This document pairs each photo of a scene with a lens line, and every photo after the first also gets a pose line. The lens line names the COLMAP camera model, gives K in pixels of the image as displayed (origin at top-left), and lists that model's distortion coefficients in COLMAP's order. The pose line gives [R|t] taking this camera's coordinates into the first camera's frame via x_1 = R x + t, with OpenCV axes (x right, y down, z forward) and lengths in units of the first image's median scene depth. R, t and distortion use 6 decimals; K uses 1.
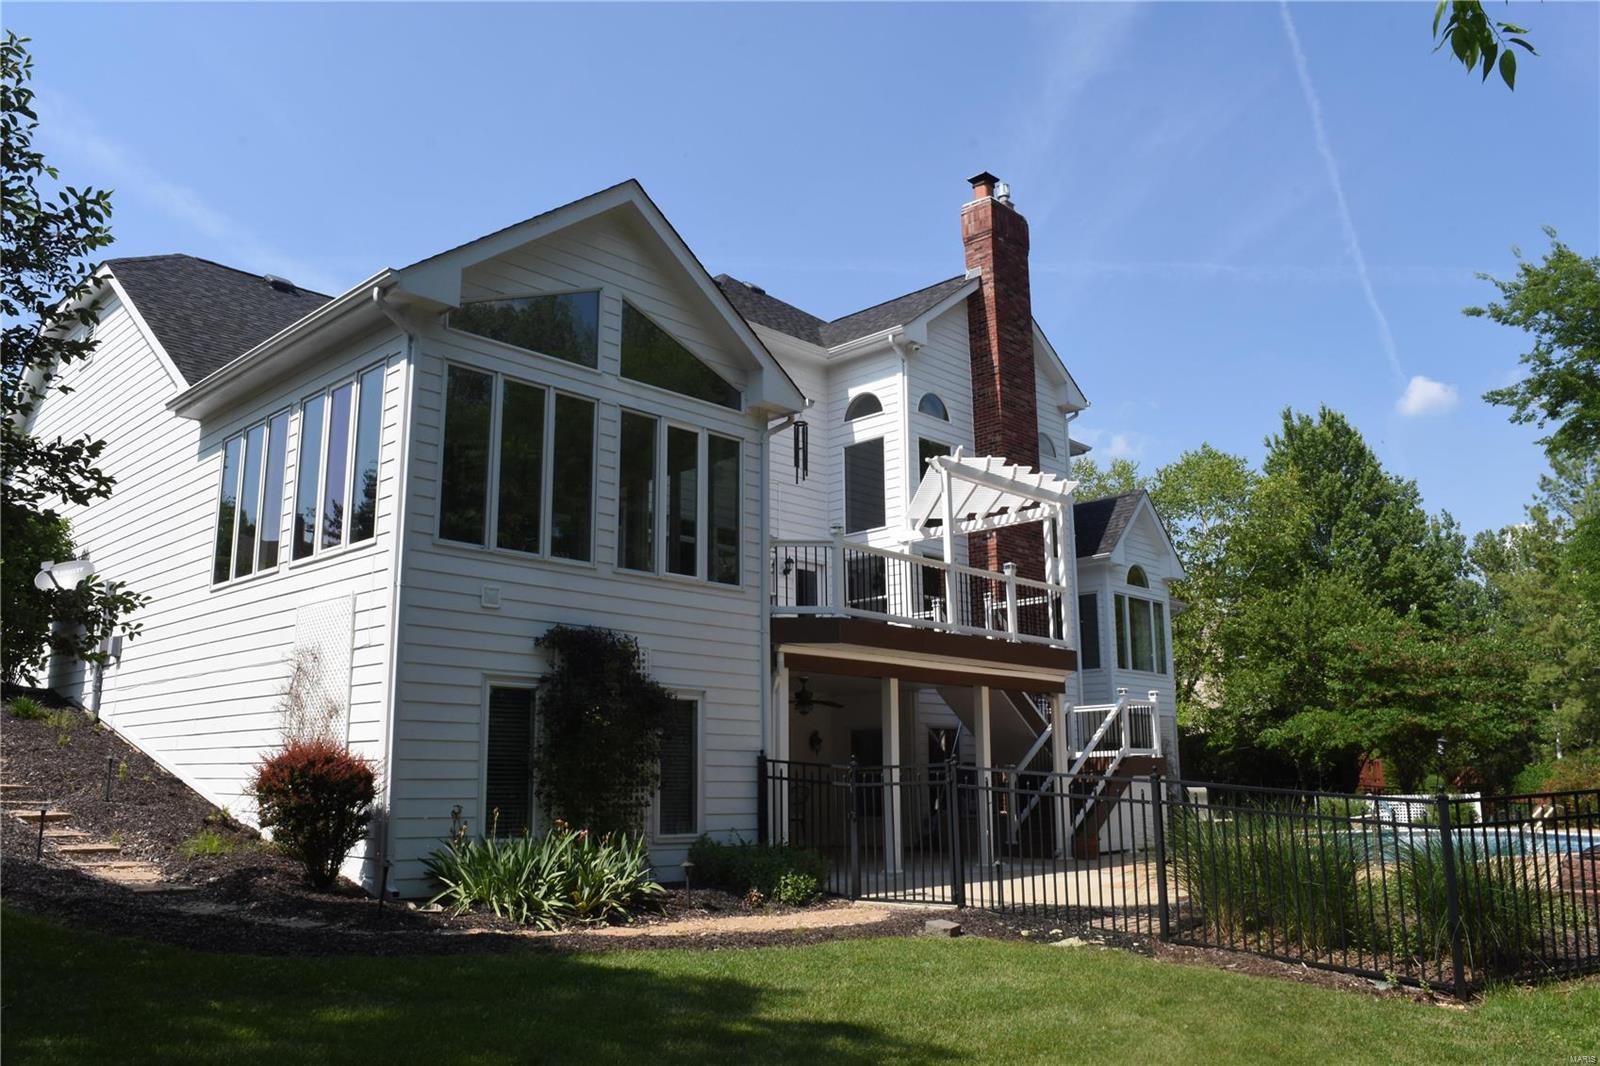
lens RADIAL K [[1257.6, 0, 800.0], [0, 1257.6, 533.0], [0, 0, 1]] dist [-0.097734, 0.026272]
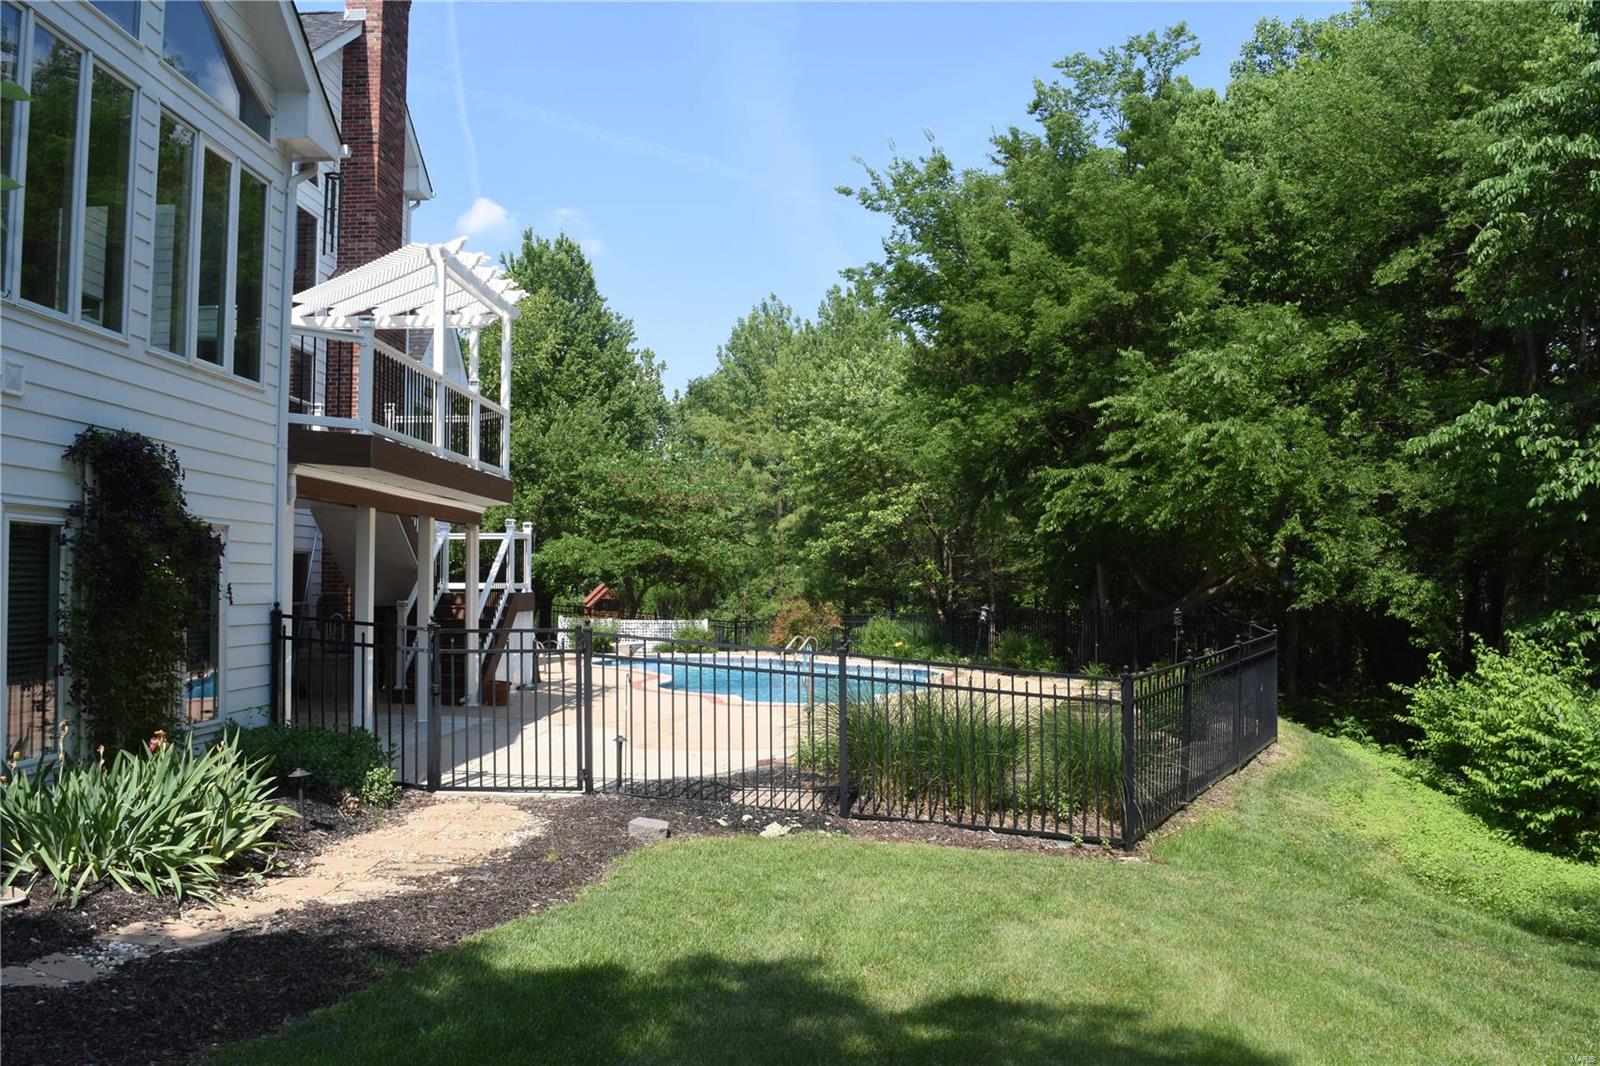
lens RADIAL K [[1257.6, 0, 800.0], [0, 1257.6, 533.0], [0, 0, 1]] dist [-0.097734, 0.026272]
pose [[0.741039, 0.035755, 0.670510, -0.220417], [-0.143407, 0.983968, 0.106022, 0.004645], [-0.655969, -0.174722, 0.734286, 0.181760]]
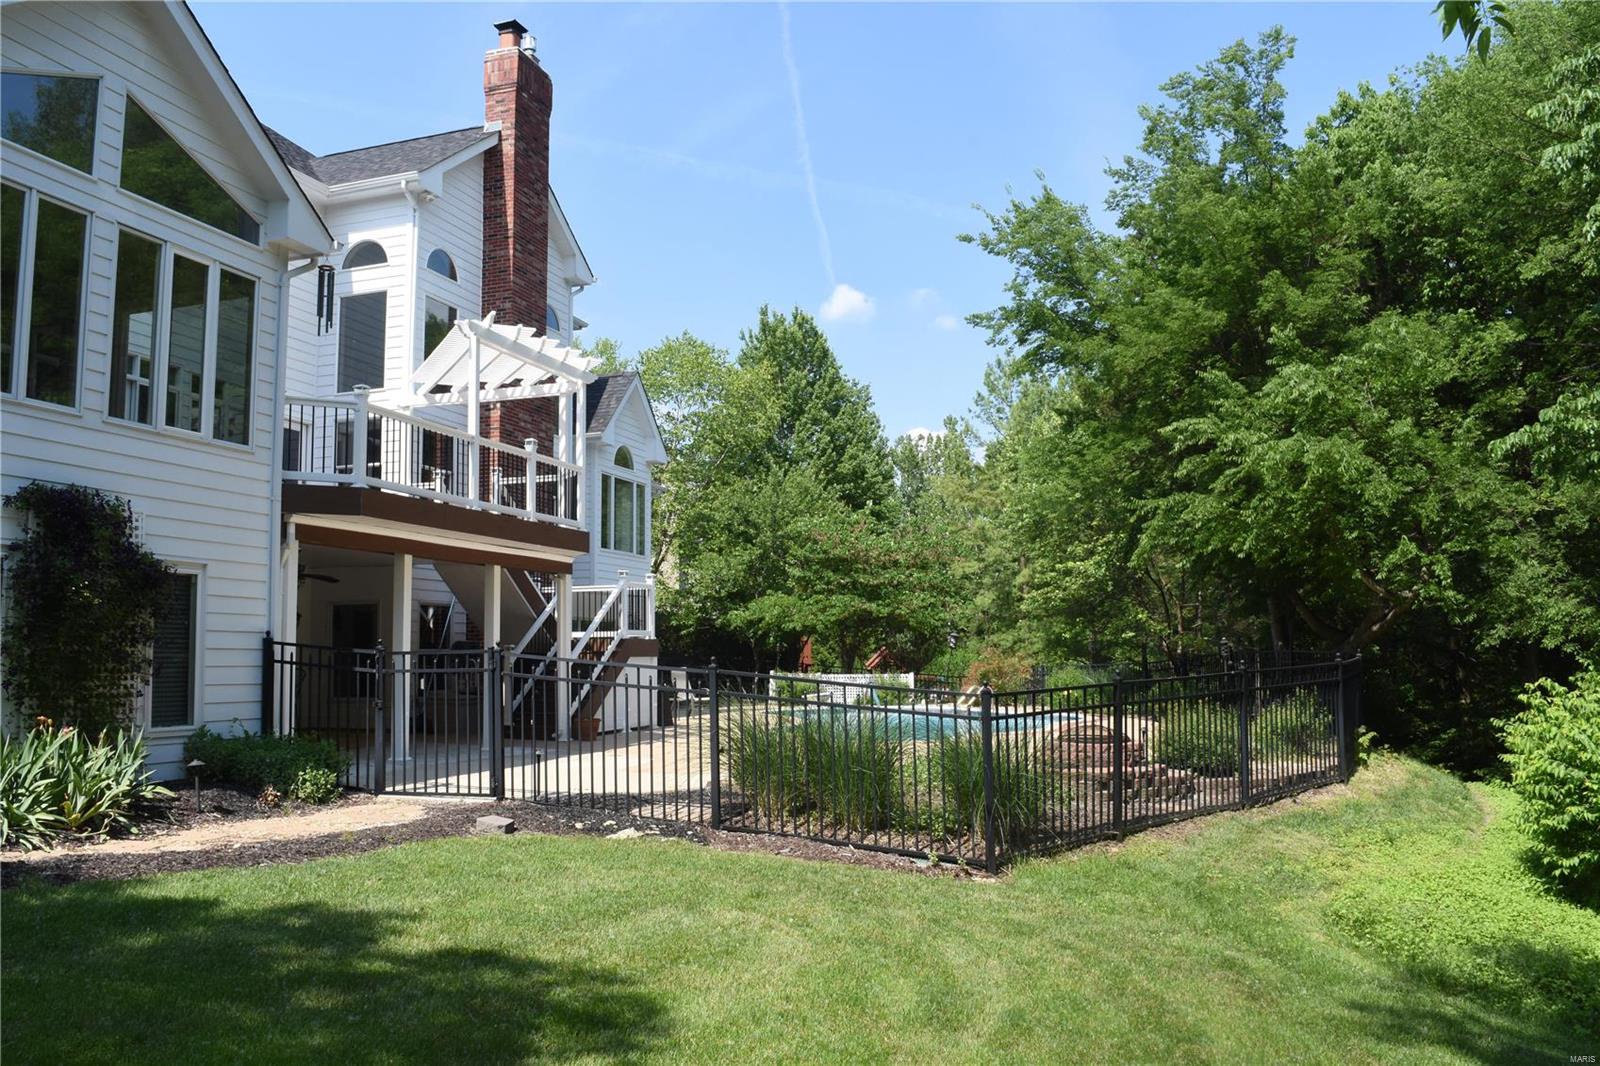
lens RADIAL K [[1257.6, 0, 800.0], [0, 1257.6, 533.0], [0, 0, 1]] dist [-0.097734, 0.026272]
pose [[0.901787, 0.039937, 0.430331, -0.051722], [-0.083709, 0.993006, 0.083261, -0.001283], [-0.423996, -0.111106, 0.898823, 0.039576]]
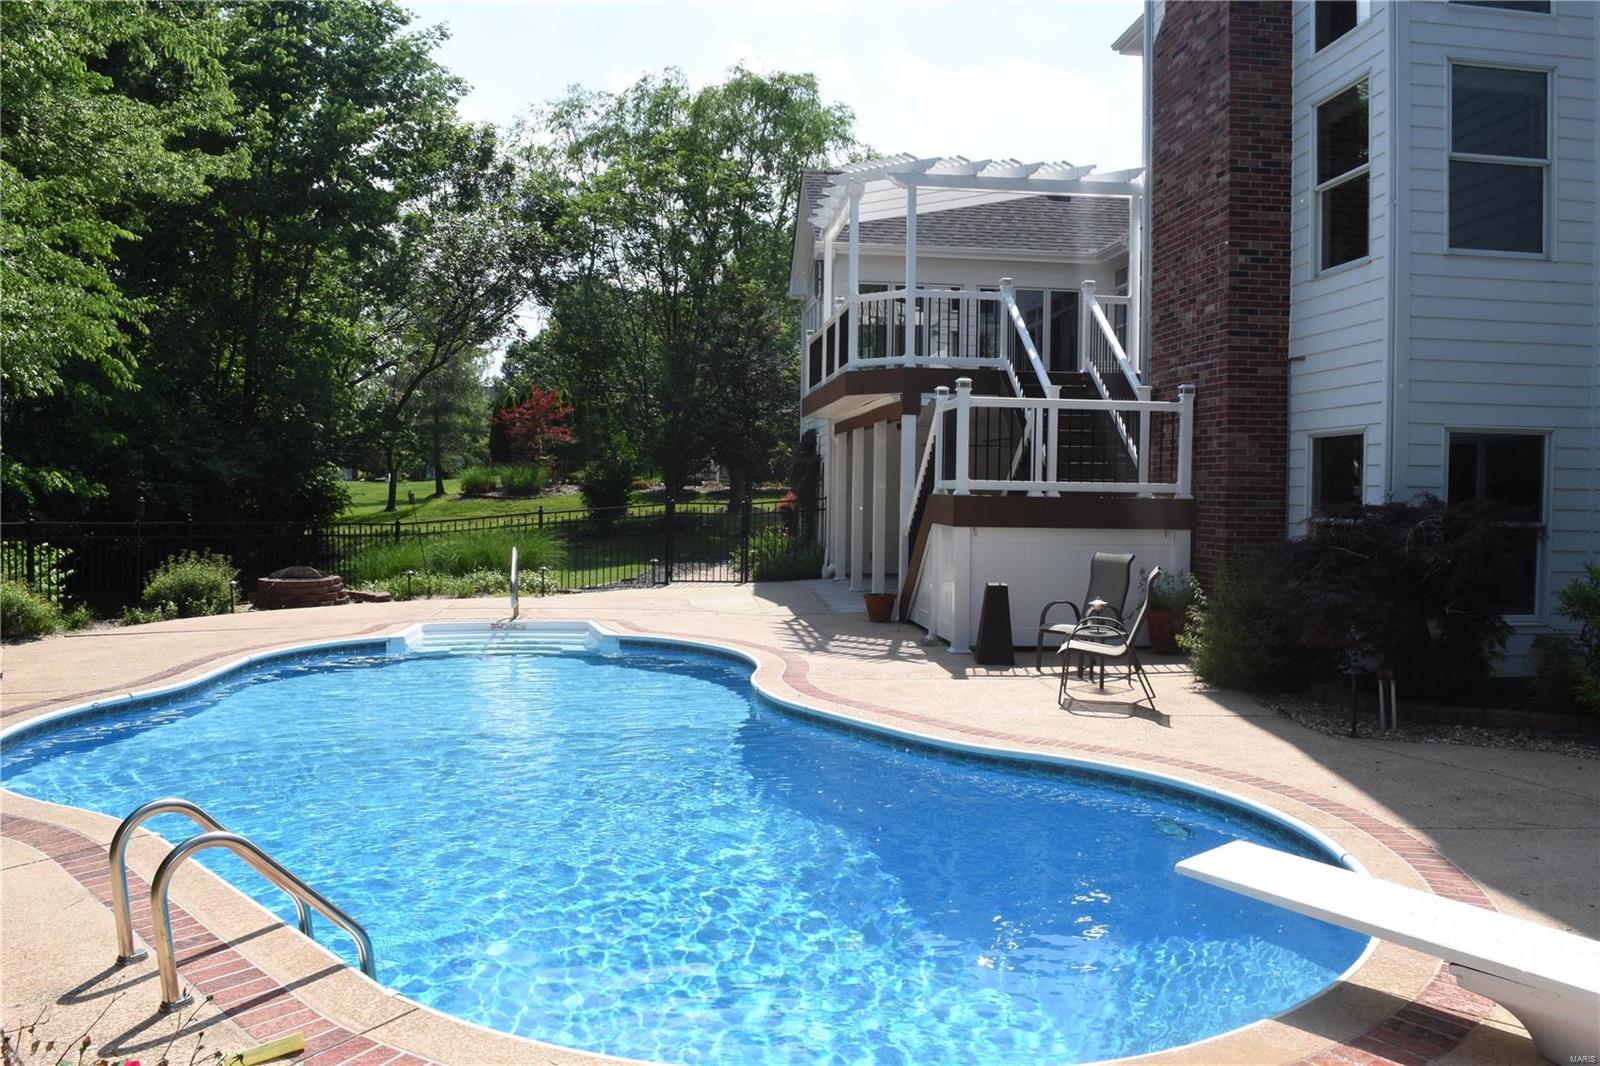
lens RADIAL K [[1257.6, 0, 800.0], [0, 1257.6, 533.0], [0, 0, 1]] dist [-0.097734, 0.026272]
pose [[-0.648423, 0.025545, -0.760851, 0.846255], [0.145402, 0.985194, -0.090839, 0.261622], [0.747266, -0.169531, -0.642537, 1.433512]]
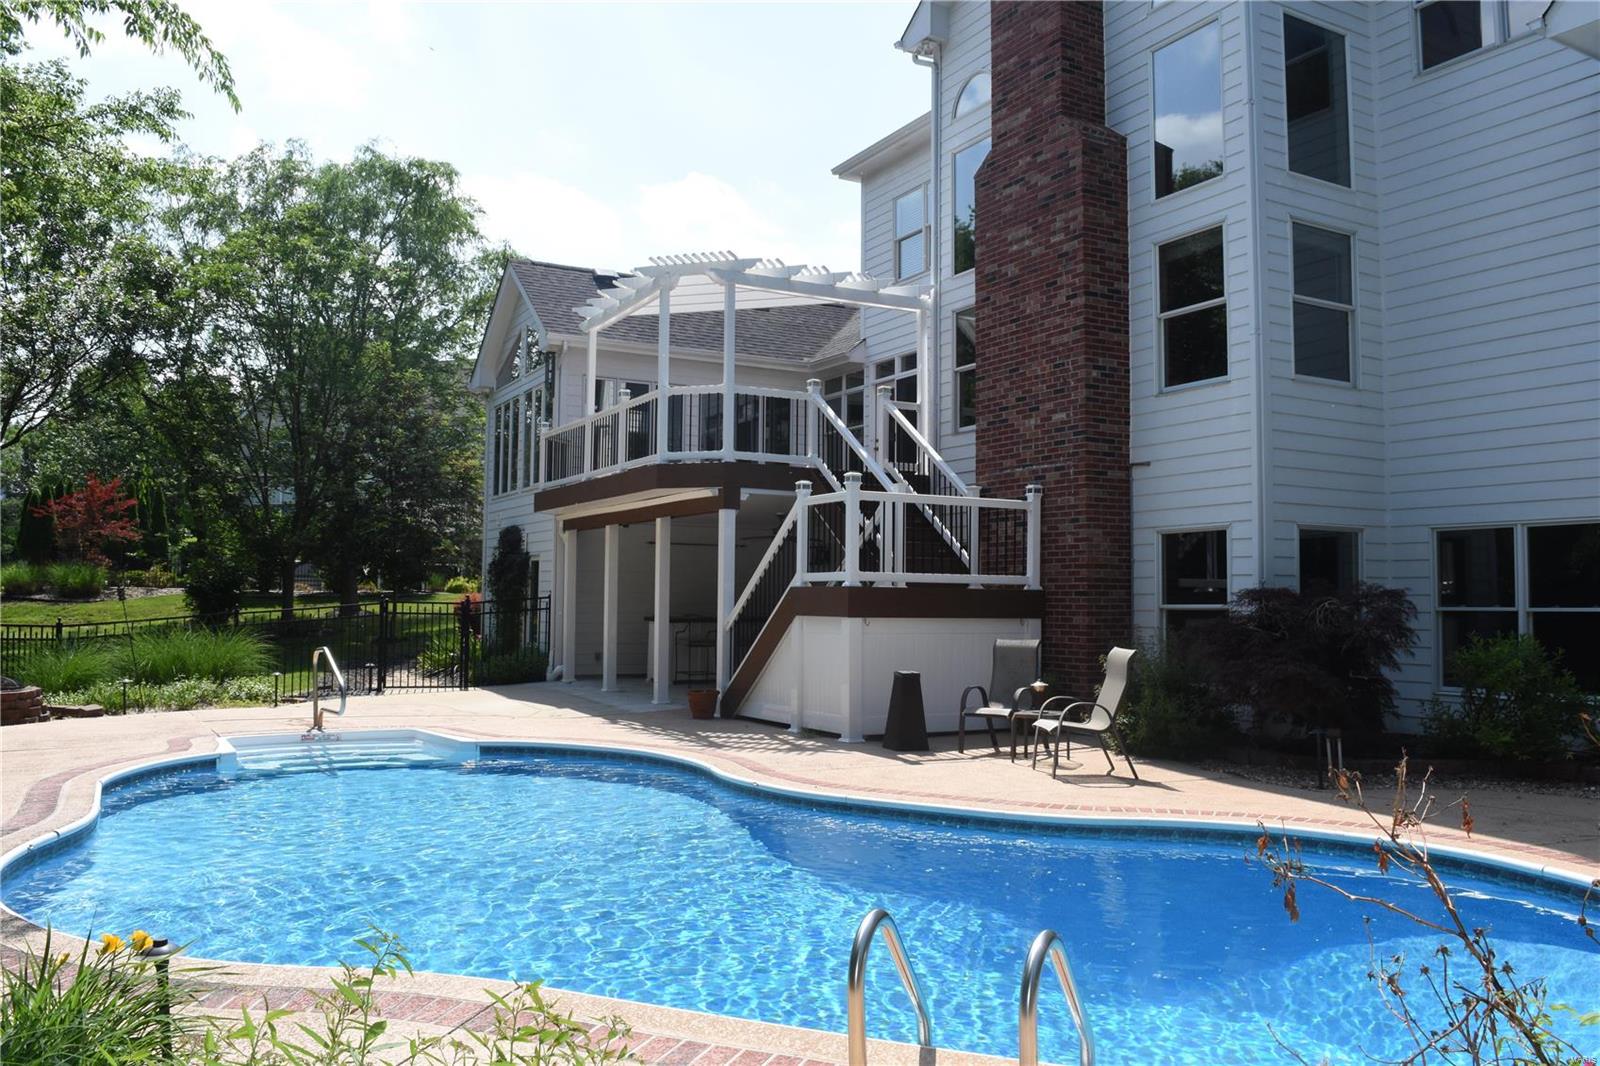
lens RADIAL K [[1257.6, 0, 800.0], [0, 1257.6, 533.0], [0, 0, 1]] dist [-0.097734, 0.026272]
pose [[-0.306862, -0.048666, -0.950509, 0.934048], [0.184180, 0.976777, -0.109471, 0.236145], [0.933763, -0.208657, -0.290773, 1.259860]]
